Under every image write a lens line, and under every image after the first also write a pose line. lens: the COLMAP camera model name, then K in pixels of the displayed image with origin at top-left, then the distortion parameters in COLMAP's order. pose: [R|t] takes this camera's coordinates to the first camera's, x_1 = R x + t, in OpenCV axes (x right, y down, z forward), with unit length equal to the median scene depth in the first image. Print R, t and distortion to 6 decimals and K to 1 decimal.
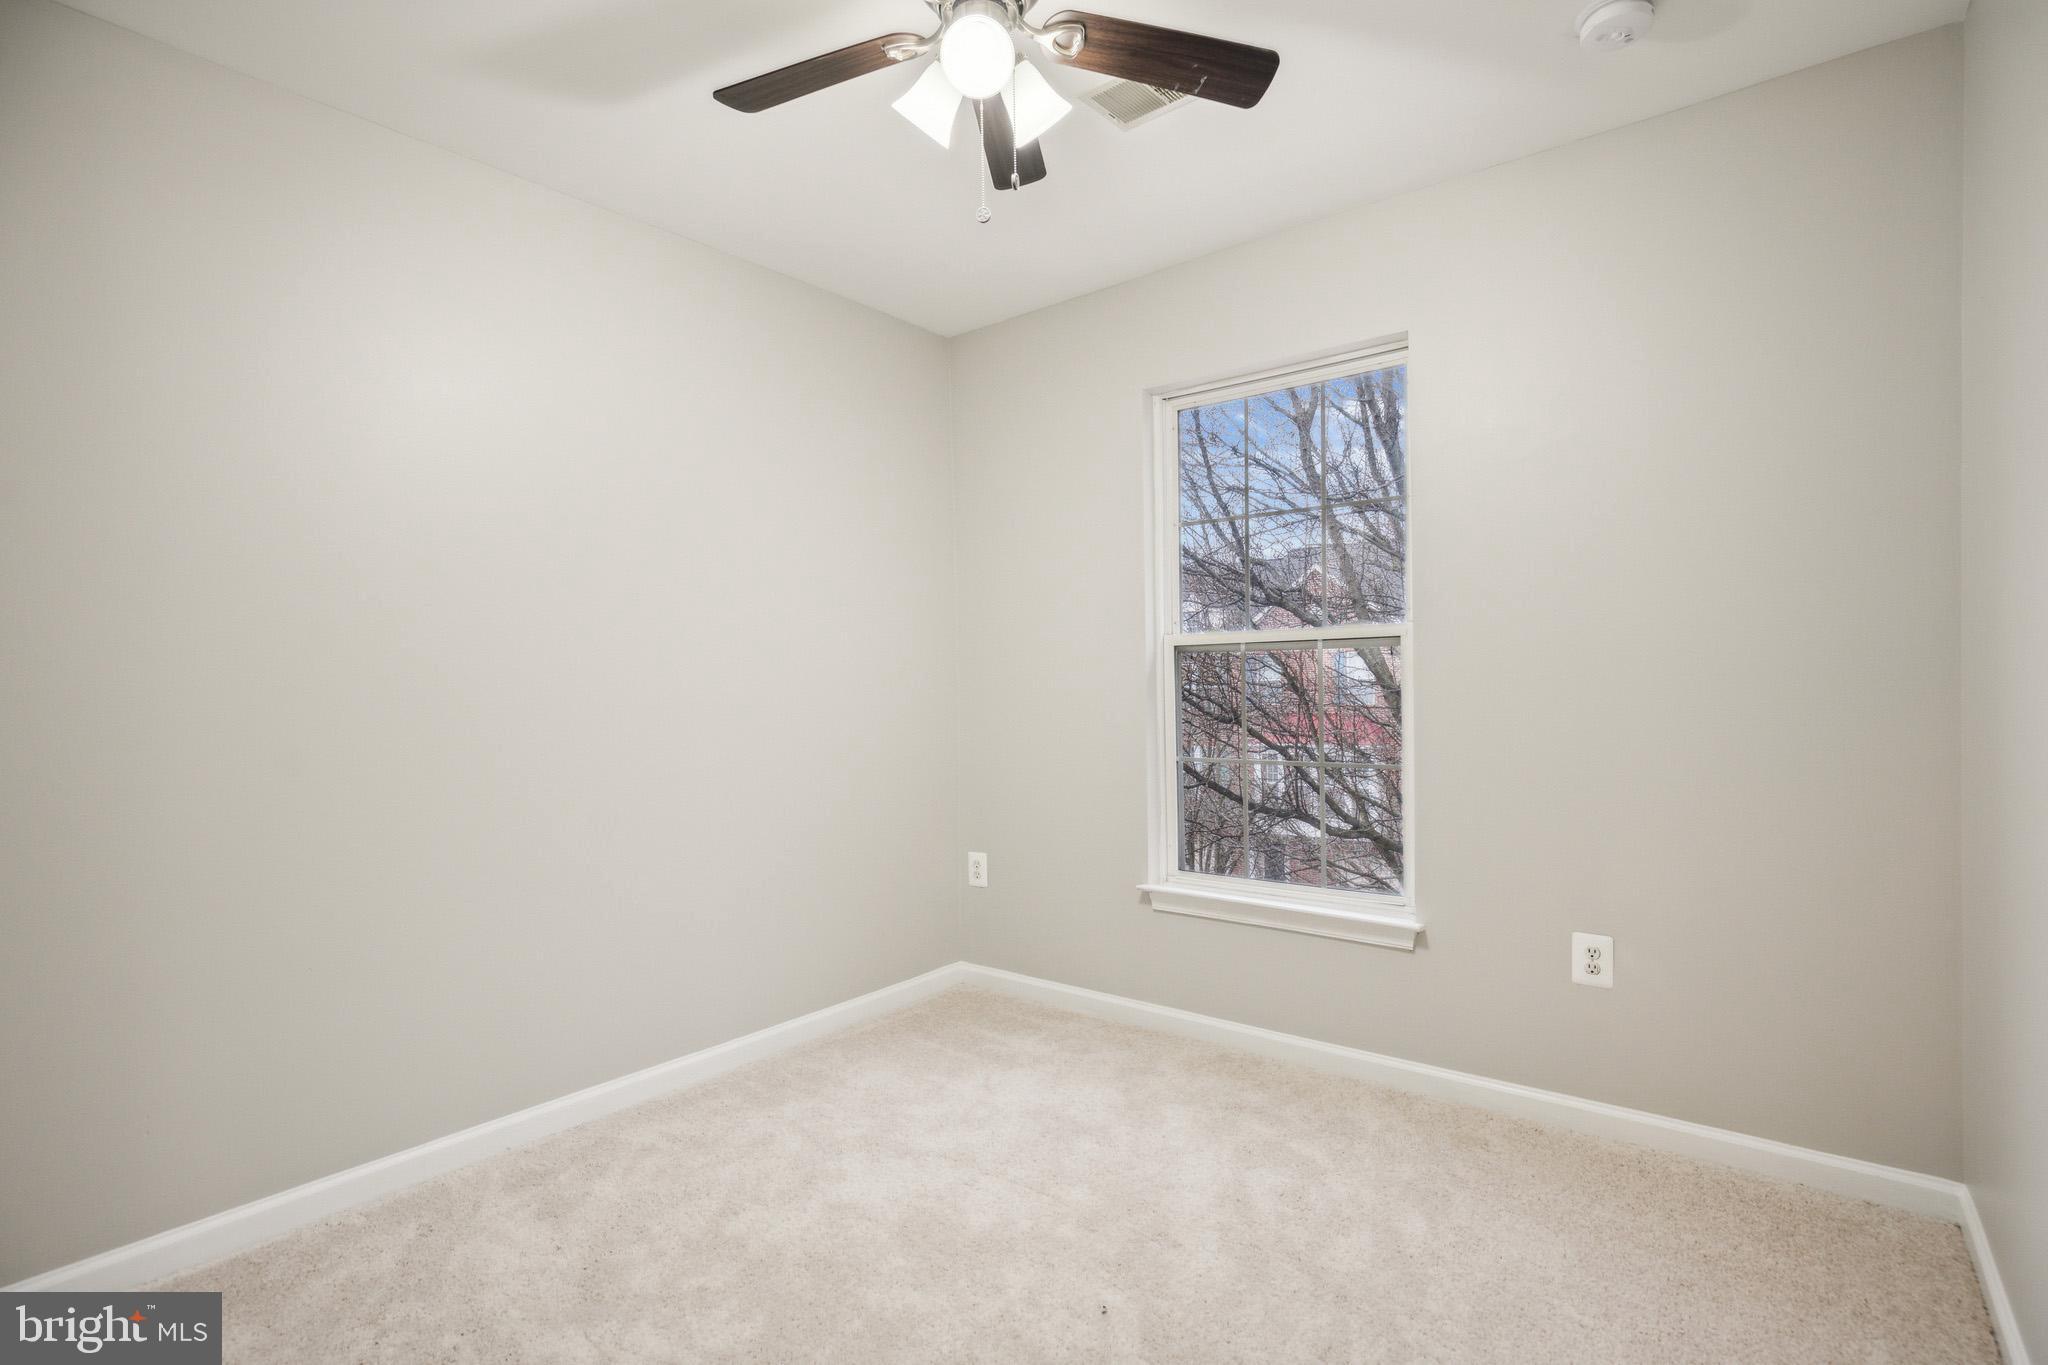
lens RADIAL K [[938.4, 0, 1032.7], [0, 938.4, 686.3], [0, 0, 1]] dist [-0.013487, 0.001372]
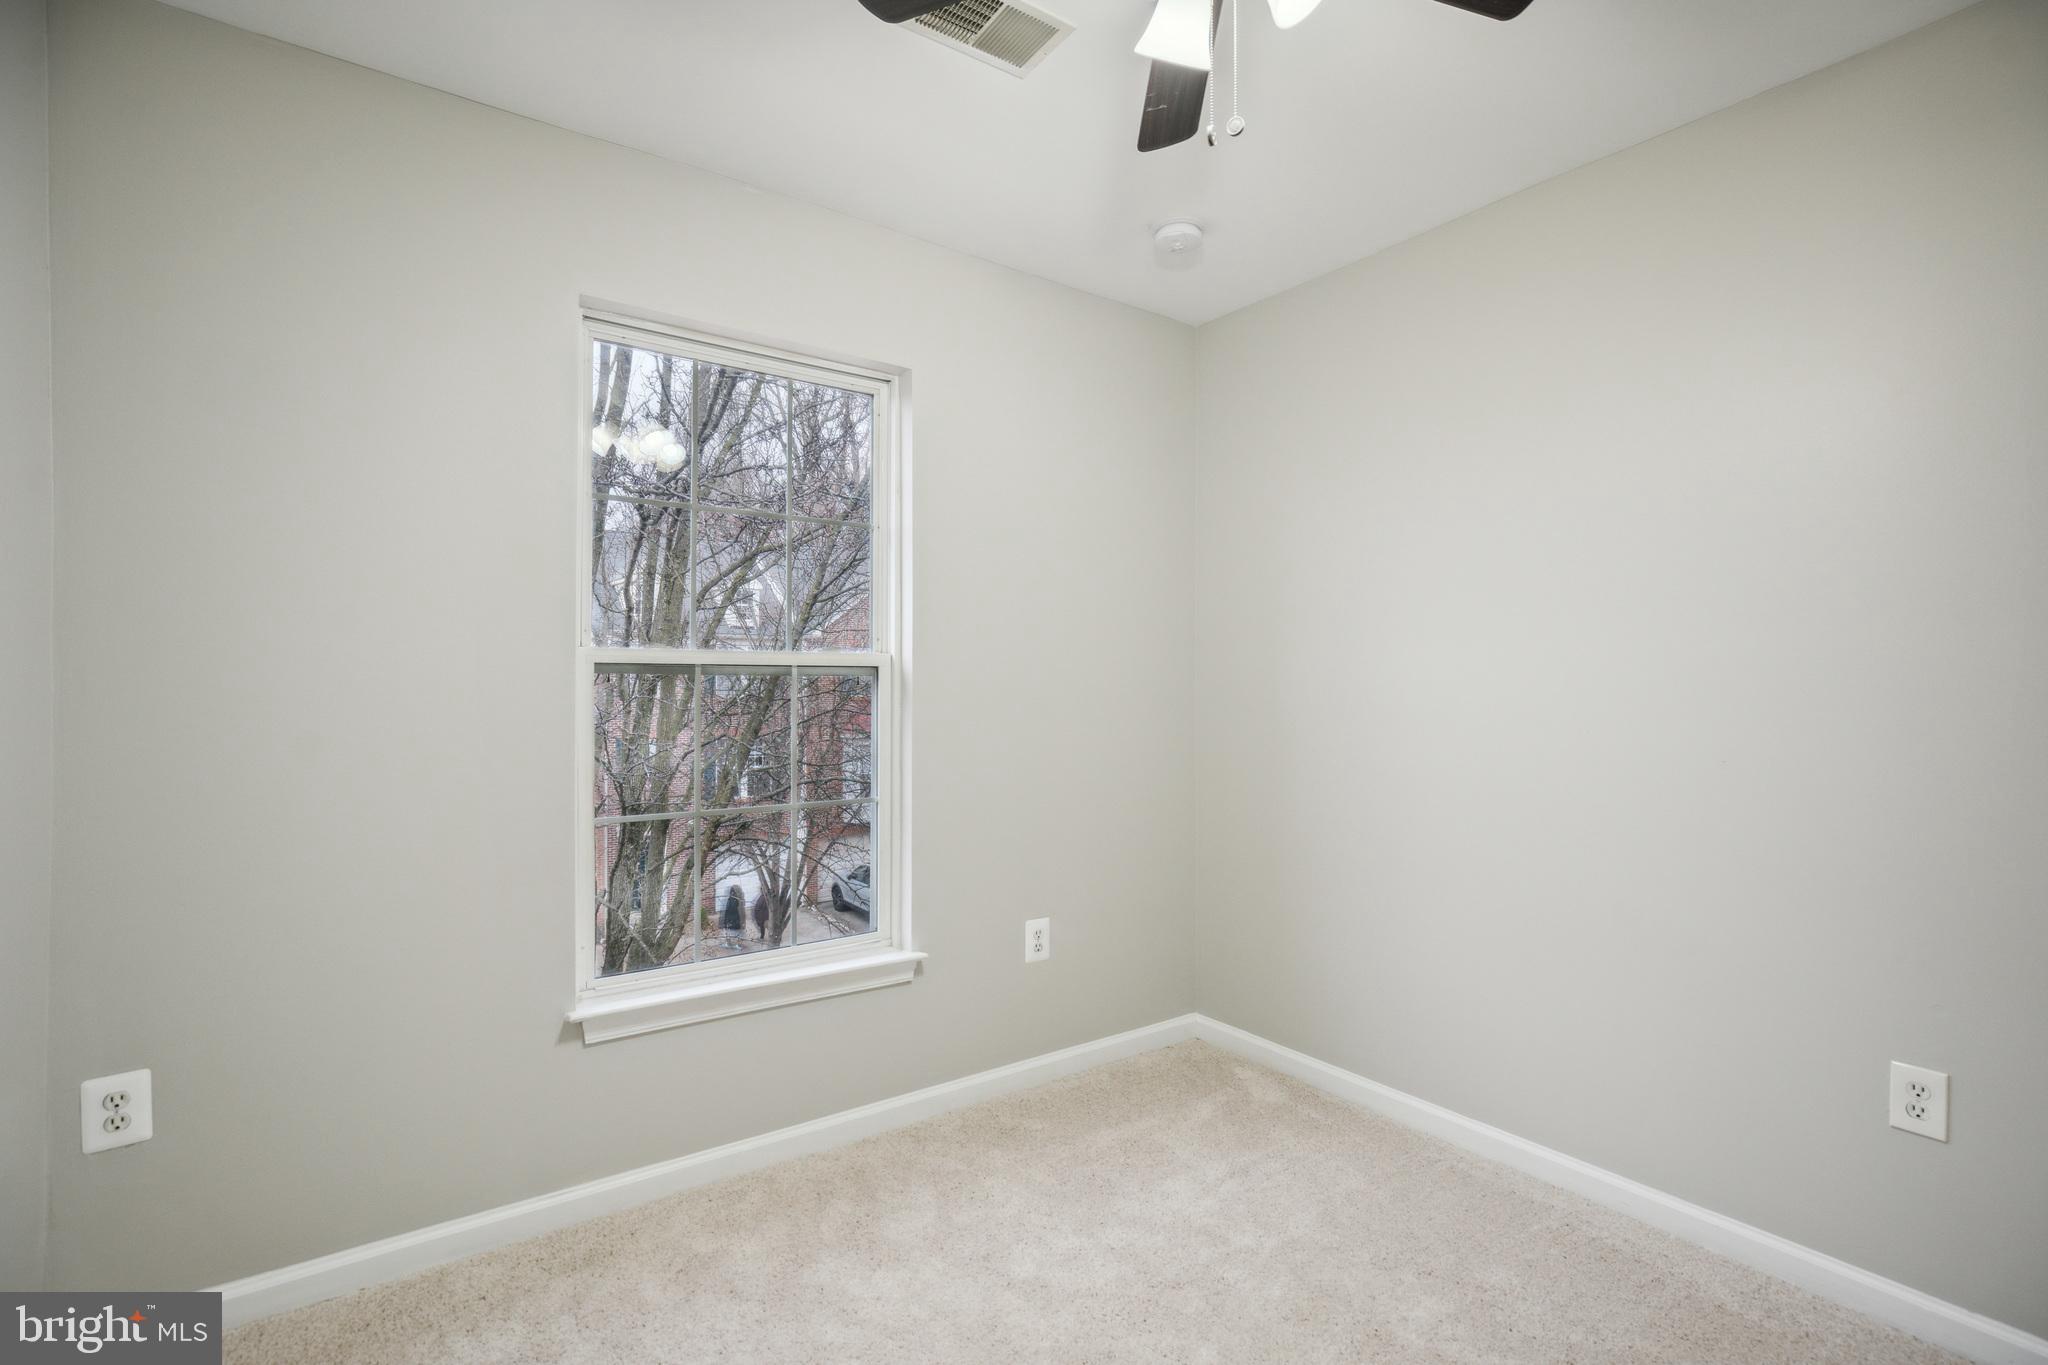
lens RADIAL K [[938.4, 0, 1030.6], [0, 938.4, 680.8], [0, 0, 1]] dist [-0.013487, 0.001372]
pose [[0.288150, 0.027580, 0.957188, -0.479637], [0.003751, 0.999545, -0.029930, -0.008175], [-0.957578, 0.012214, 0.287915, 0.530006]]
